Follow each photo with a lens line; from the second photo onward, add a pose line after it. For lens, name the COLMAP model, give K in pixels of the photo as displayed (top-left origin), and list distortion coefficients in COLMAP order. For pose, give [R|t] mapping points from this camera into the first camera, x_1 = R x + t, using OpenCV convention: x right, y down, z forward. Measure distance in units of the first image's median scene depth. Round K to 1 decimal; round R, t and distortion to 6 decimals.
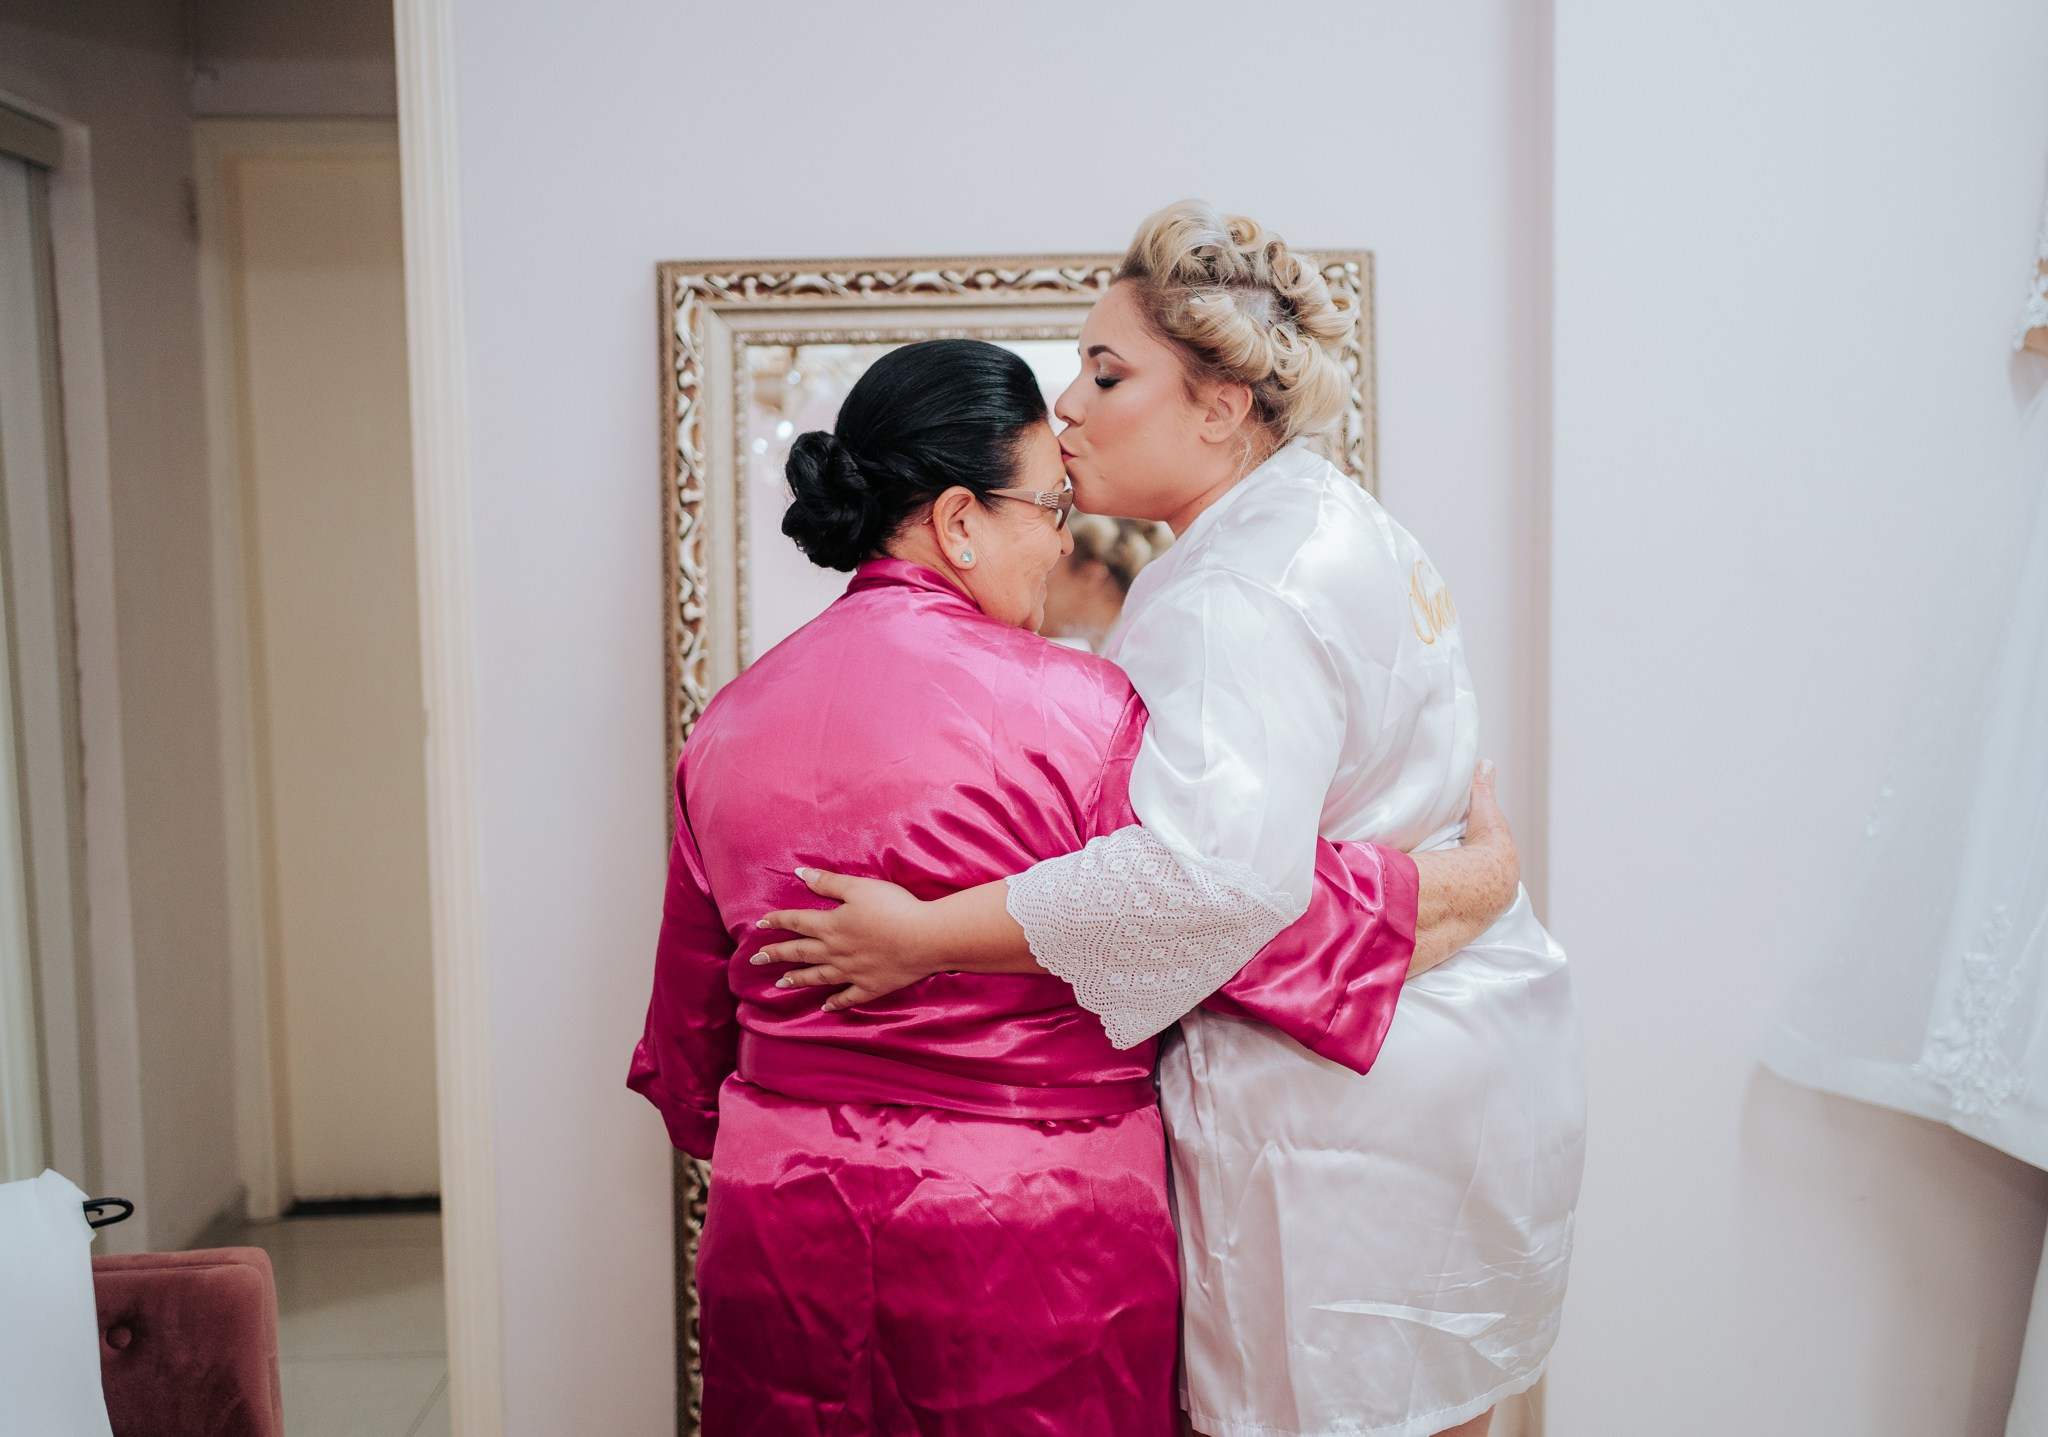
lens RADIAL K [[2168.9, 0, 1019.1], [0, 2168.9, 730.1], [0, 0, 1]] dist [0.031753, 0.000000]
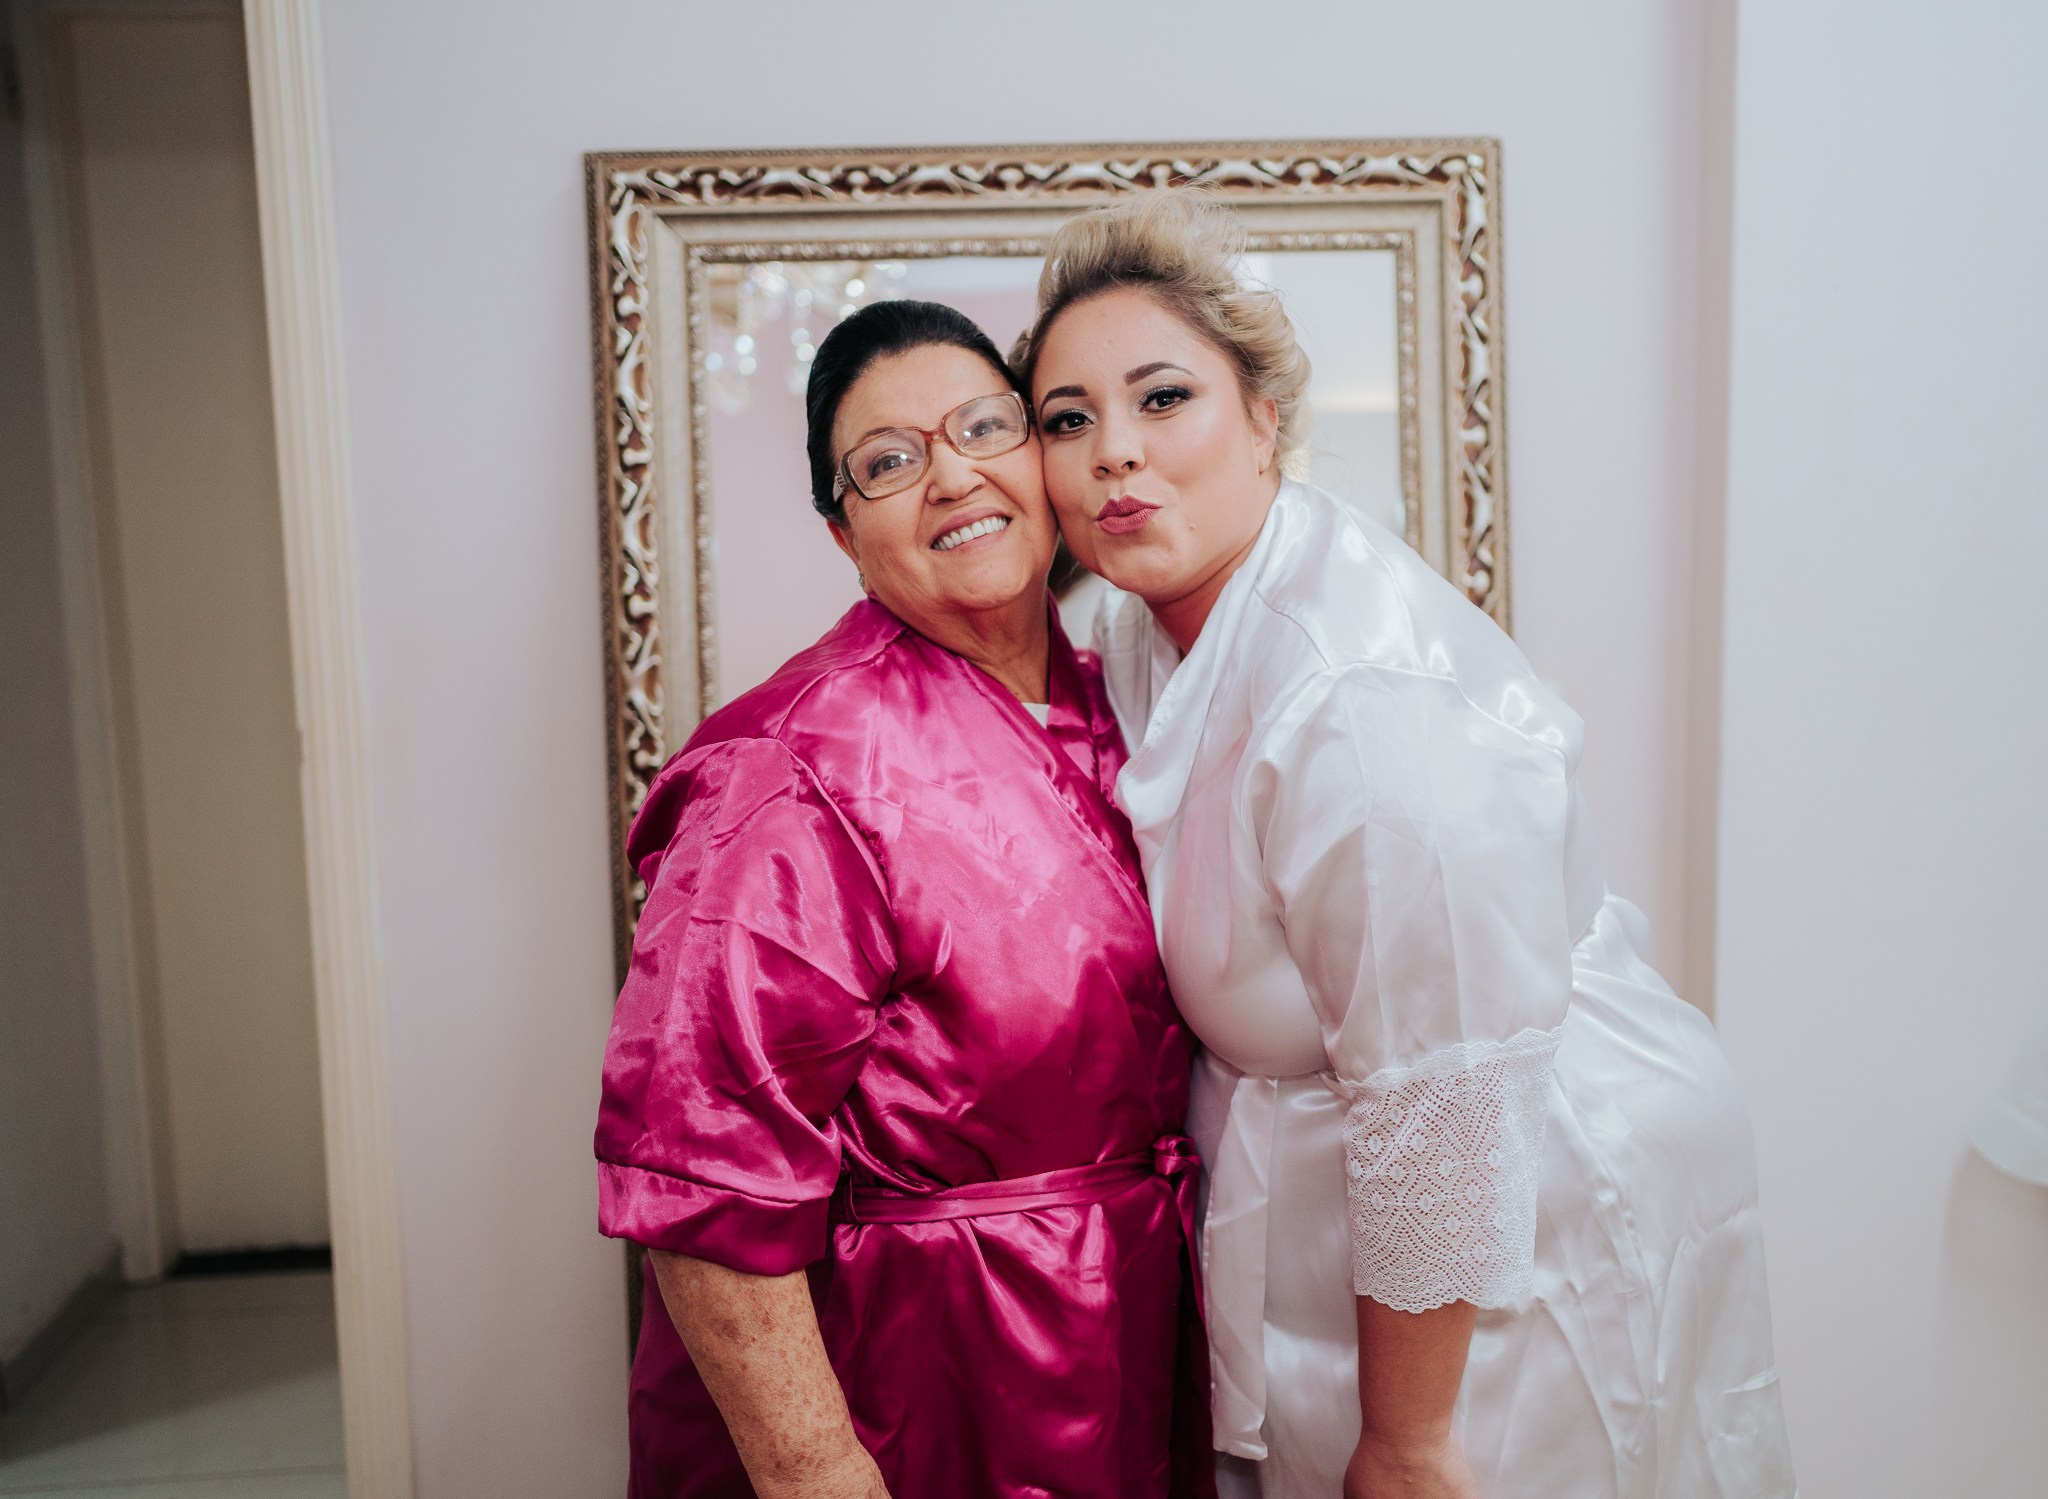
lens RADIAL K [[2270.2, 0, 1082.4], [0, 2270.2, 746.1], [0, 0, 1]] dist [0.026066, 0.000000]
pose [[0.998987, -0.011461, 0.043521, -0.027447], [0.009243, 0.998665, 0.050829, -0.044305], [-0.044045, -0.050375, 0.997759, 0.173163]]
